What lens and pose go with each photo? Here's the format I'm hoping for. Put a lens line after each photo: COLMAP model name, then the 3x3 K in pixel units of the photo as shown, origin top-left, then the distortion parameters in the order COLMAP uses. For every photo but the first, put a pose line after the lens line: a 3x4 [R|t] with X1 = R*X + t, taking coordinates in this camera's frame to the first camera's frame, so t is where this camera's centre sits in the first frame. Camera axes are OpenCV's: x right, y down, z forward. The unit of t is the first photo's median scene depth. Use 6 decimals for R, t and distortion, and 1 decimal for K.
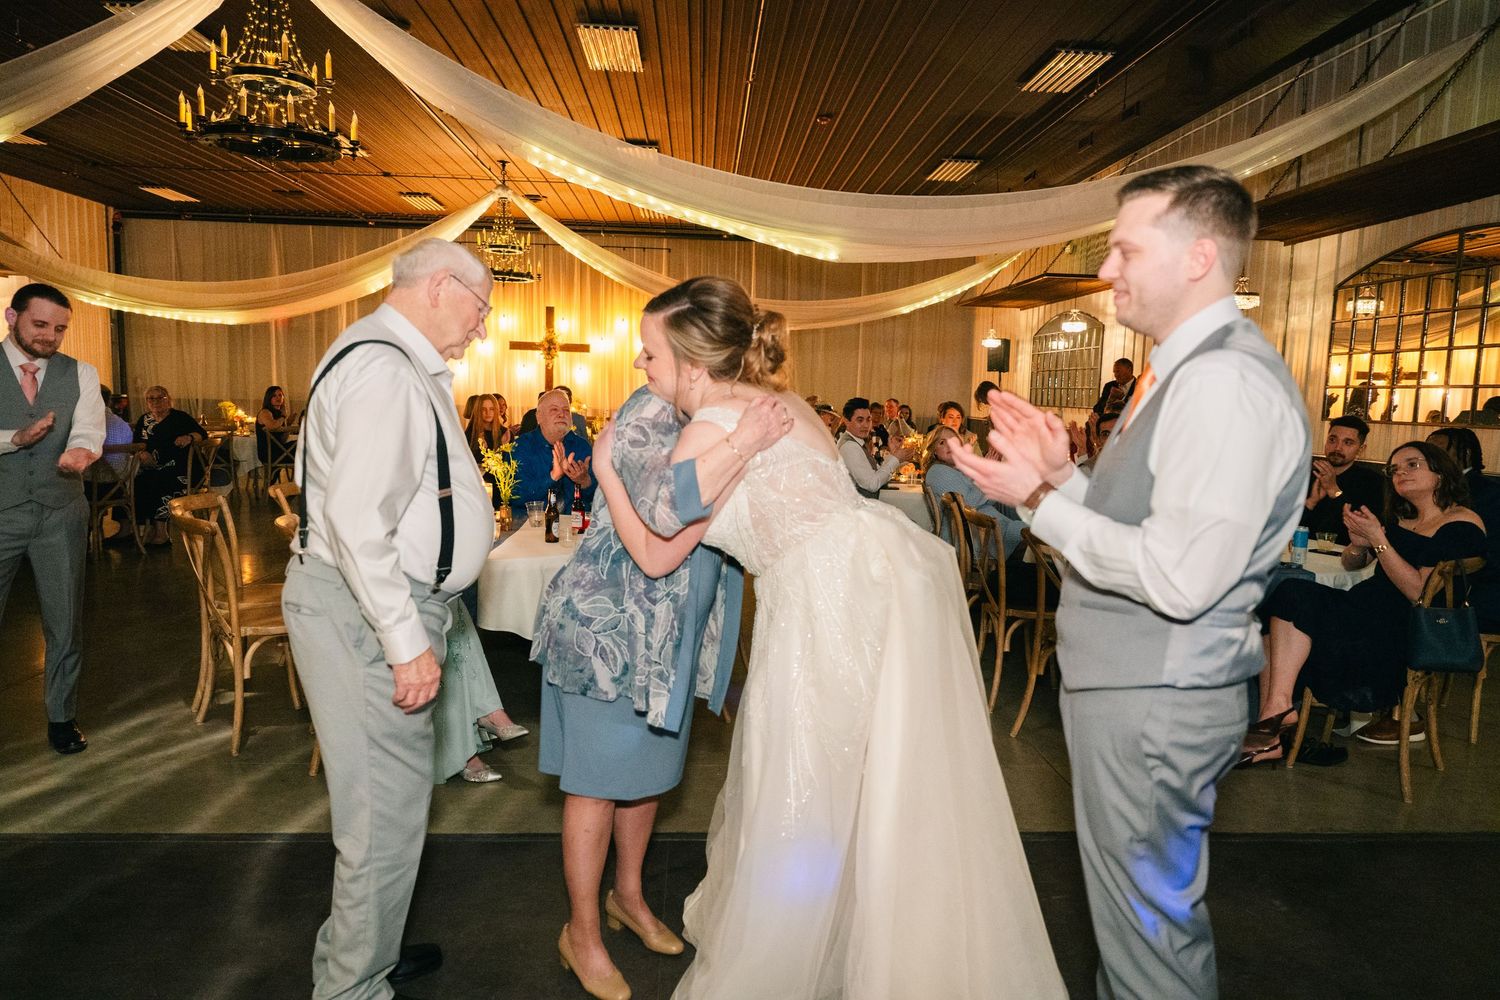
lens RADIAL K [[997.4, 0, 758.2], [0, 997.4, 500.8], [0, 0, 1]] dist [0.000986, 0.004549]
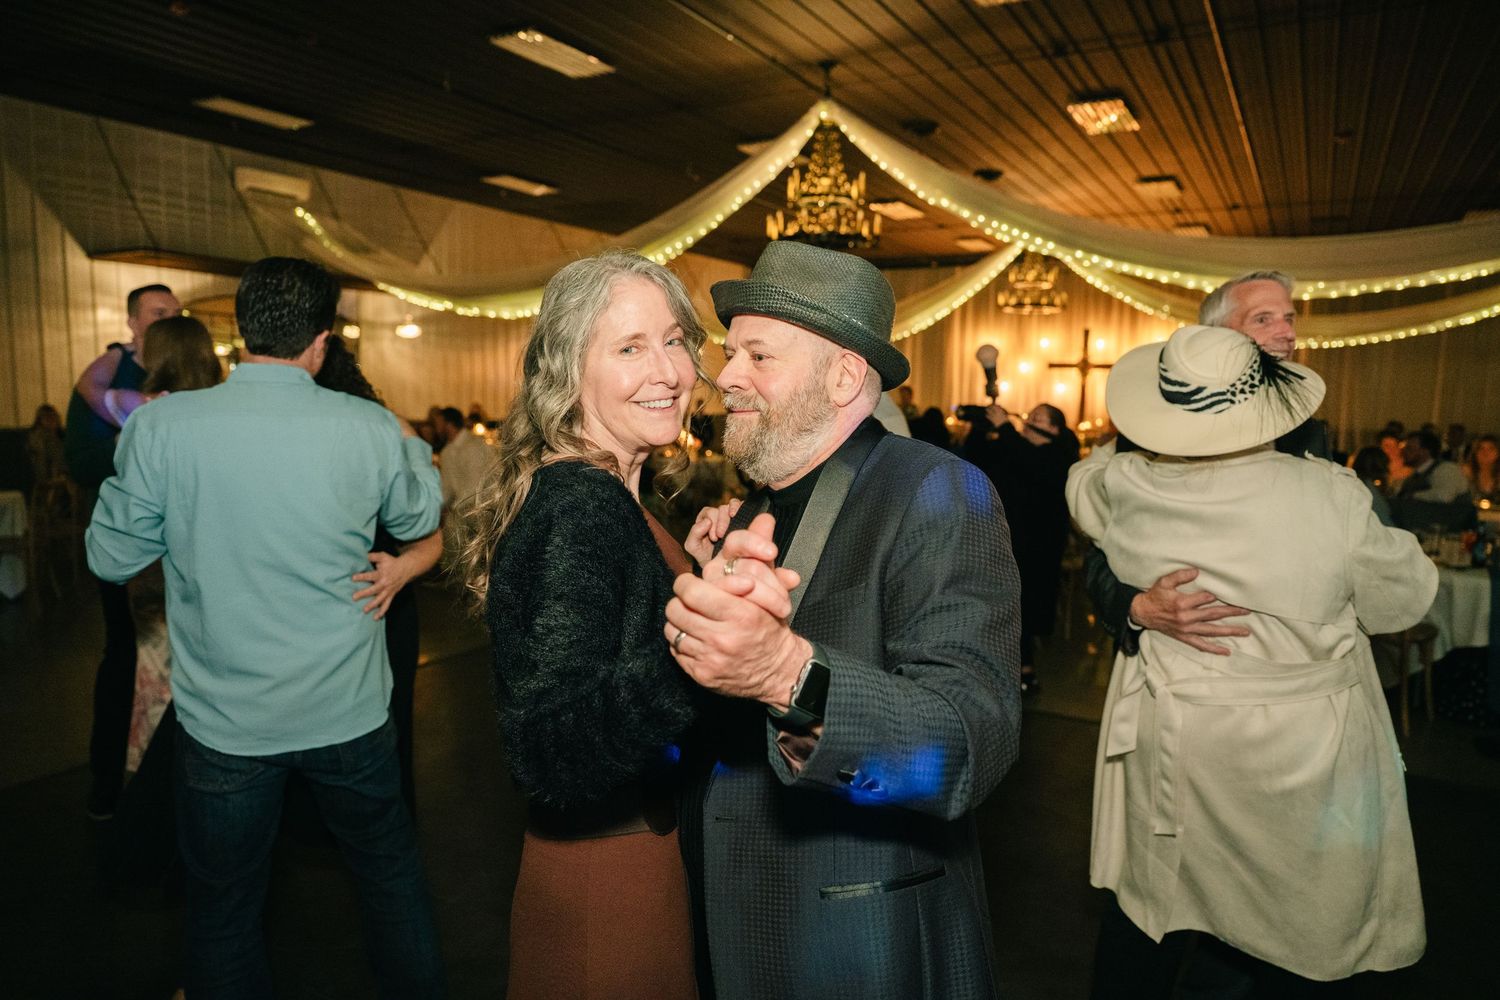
lens RADIAL K [[997.4, 0, 758.2], [0, 997.4, 500.8], [0, 0, 1]] dist [0.000986, 0.004549]
pose [[0.843096, 0.047666, -0.535646, 0.144392], [-0.053583, 0.998553, 0.004520, 0.006517], [0.535086, 0.024890, 0.844431, -0.164494]]
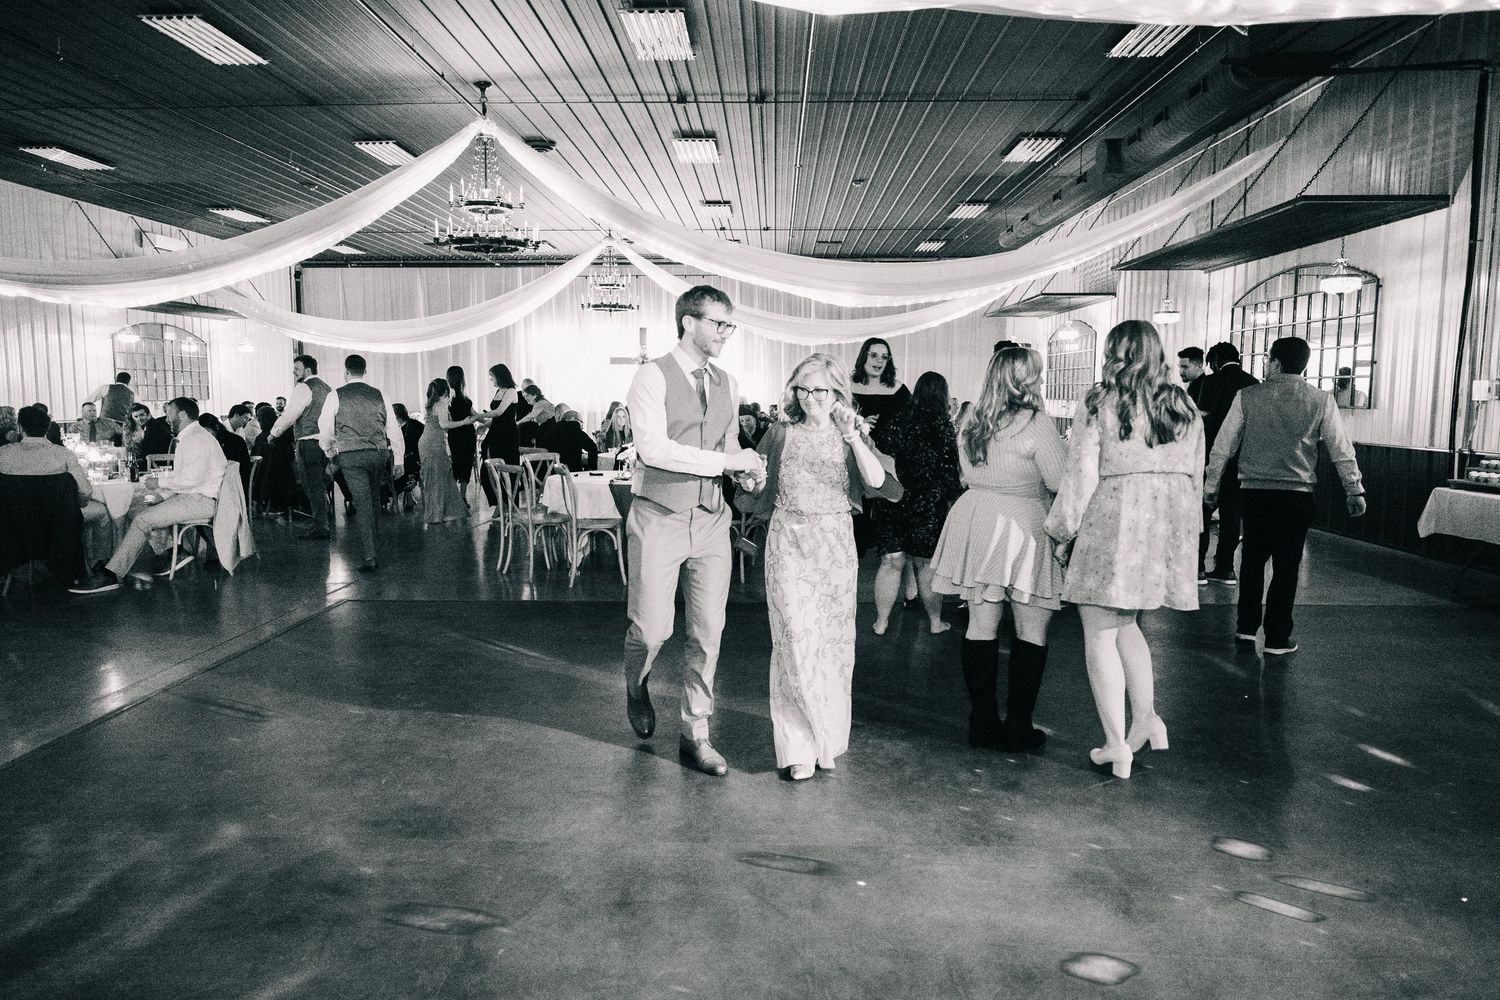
lens RADIAL K [[997.3, 0, 745.7], [0, 997.3, 497.9], [0, 0, 1]] dist [0.001172, 0.003189]
pose [[0.995894, -0.017740, -0.088777, 0.033524], [0.017295, 0.999834, -0.005774, 0.036350], [0.088865, 0.004215, 0.996035, -0.350118]]
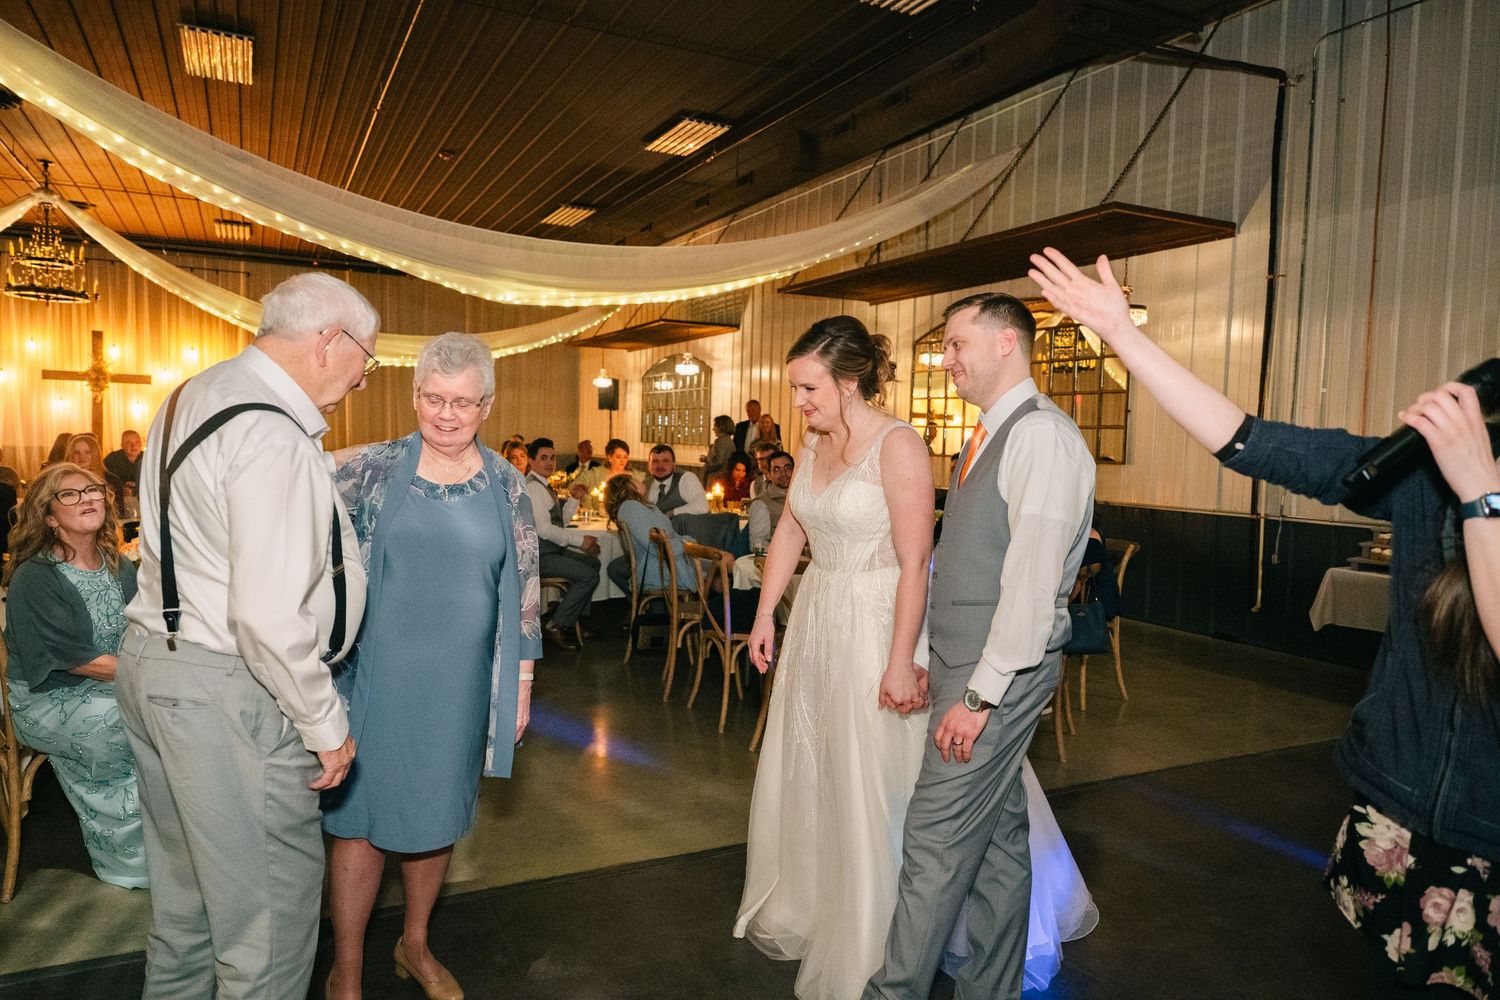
lens RADIAL K [[996.5, 0, 739.7], [0, 996.5, 492.1], [0, 0, 1]] dist [0.001127, 0.001866]
pose [[0.921085, -0.024788, 0.388573, -0.067396], [0.041974, 0.998477, -0.035801, -0.002496], [-0.387093, 0.049286, 0.920722, -0.003017]]
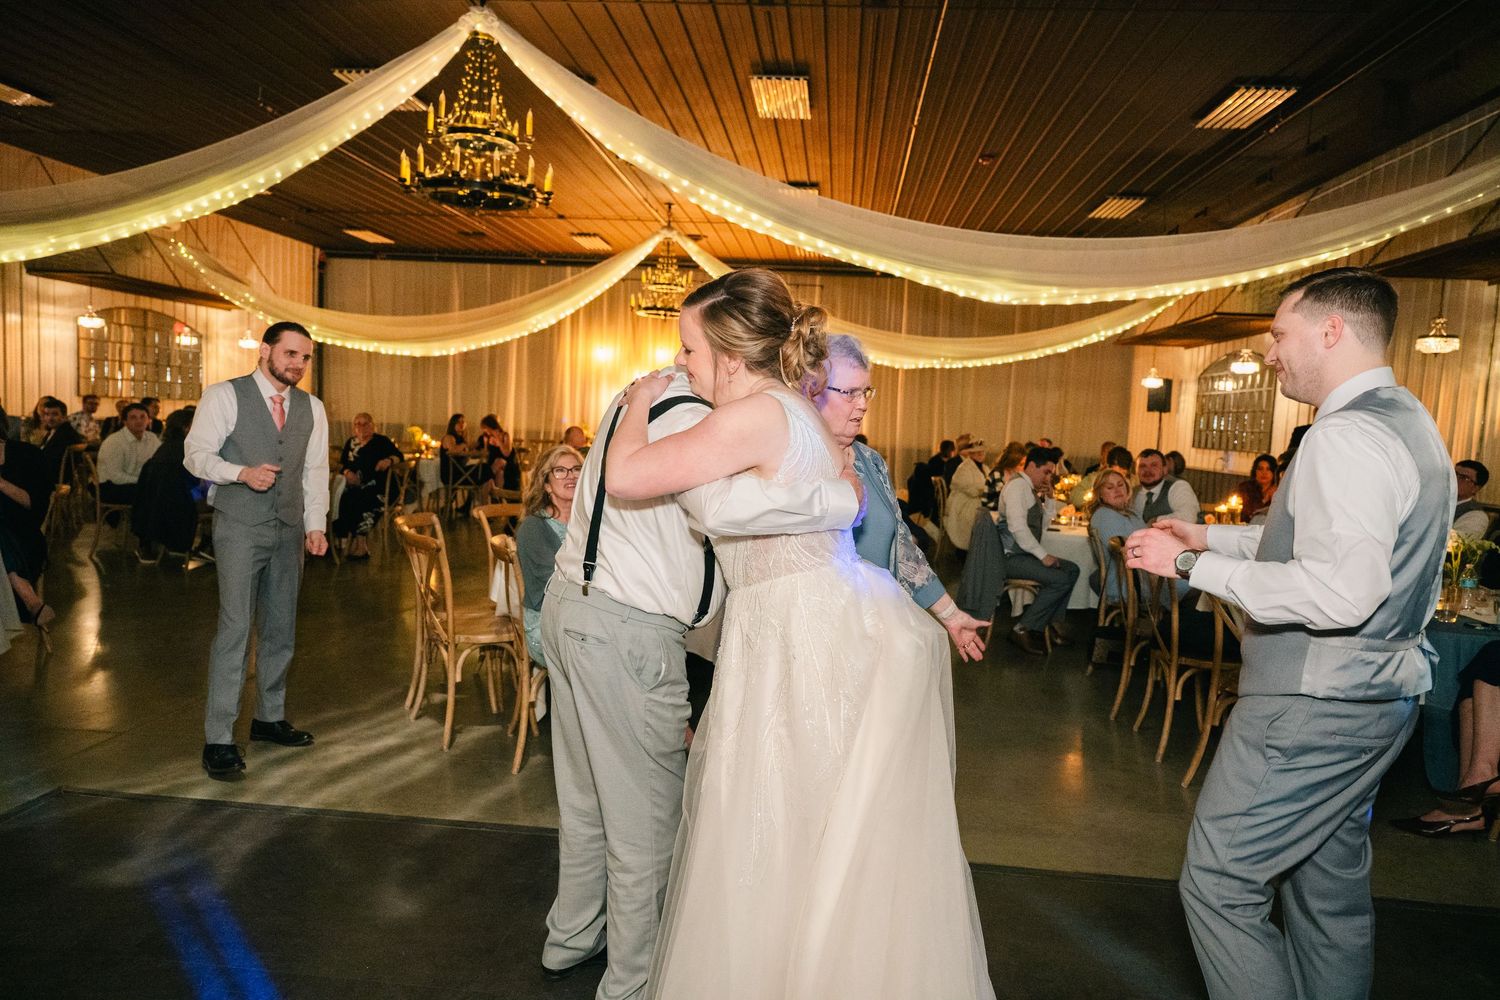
lens RADIAL K [[997.0, 0, 748.9], [0, 997.0, 503.0], [0, 0, 1]] dist [0.002501, 0.001636]
pose [[0.988706, 0.032375, -0.146332, -0.013814], [-0.036787, 0.998943, -0.027550, -0.000445], [0.145285, 0.032622, 0.988852, -0.018942]]
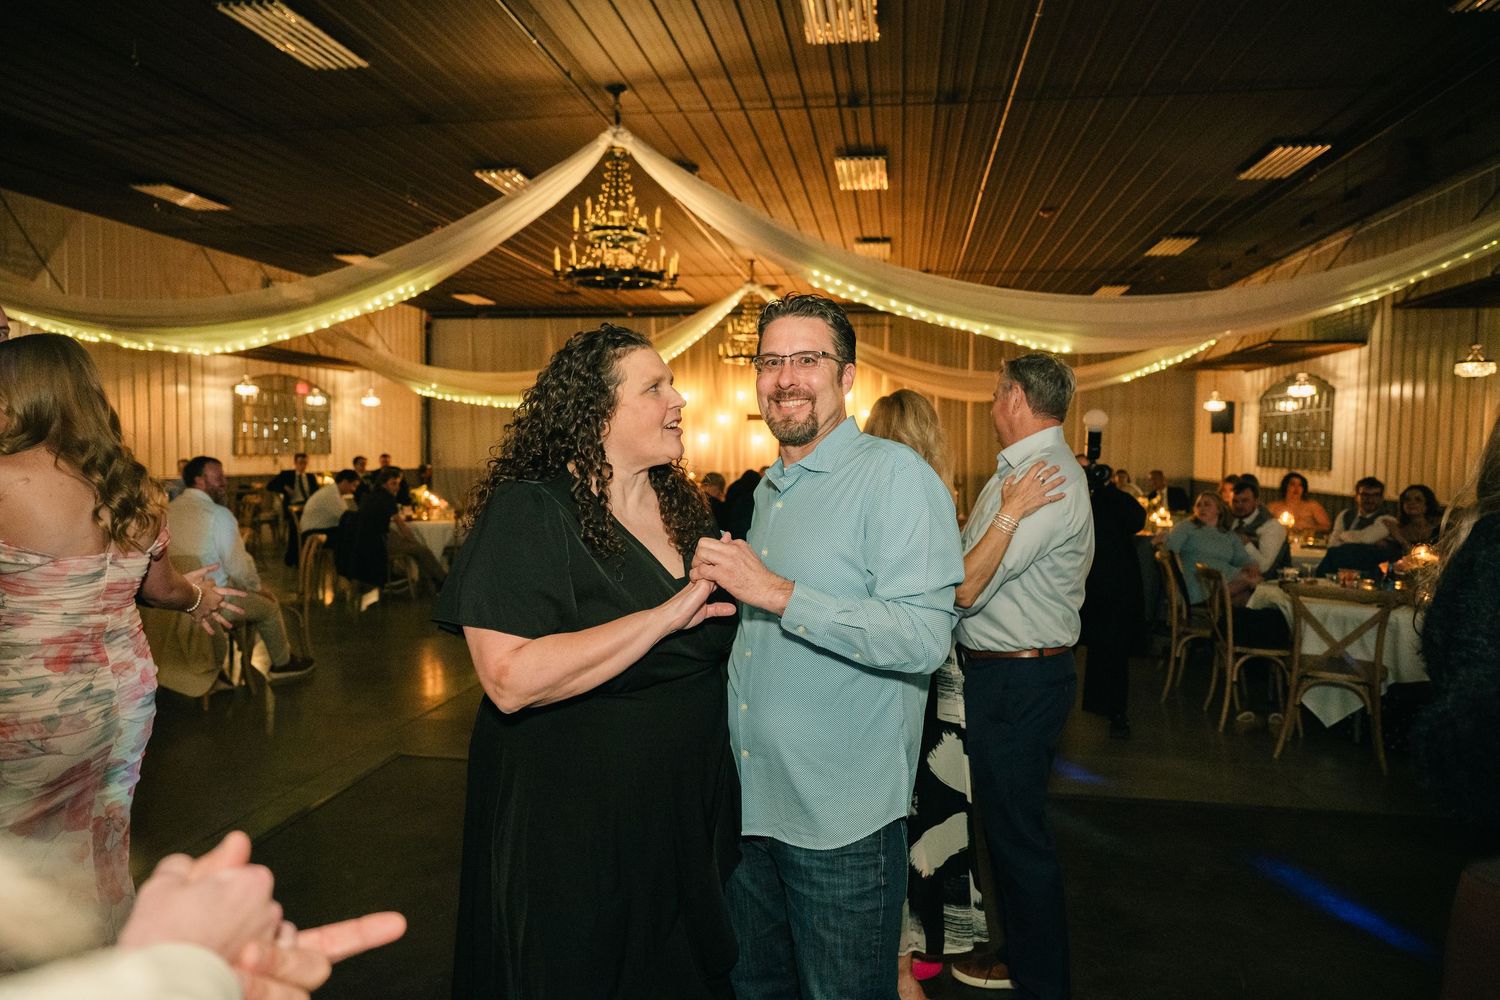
lens RADIAL K [[997.3, 0, 745.7], [0, 997.3, 497.9], [0, 0, 1]] dist [0.001172, 0.003189]
pose [[0.977446, -0.004842, -0.211129, -0.031975], [-0.008330, 0.998075, -0.061453, 0.003131], [0.211020, 0.061826, 0.975524, -0.144039]]
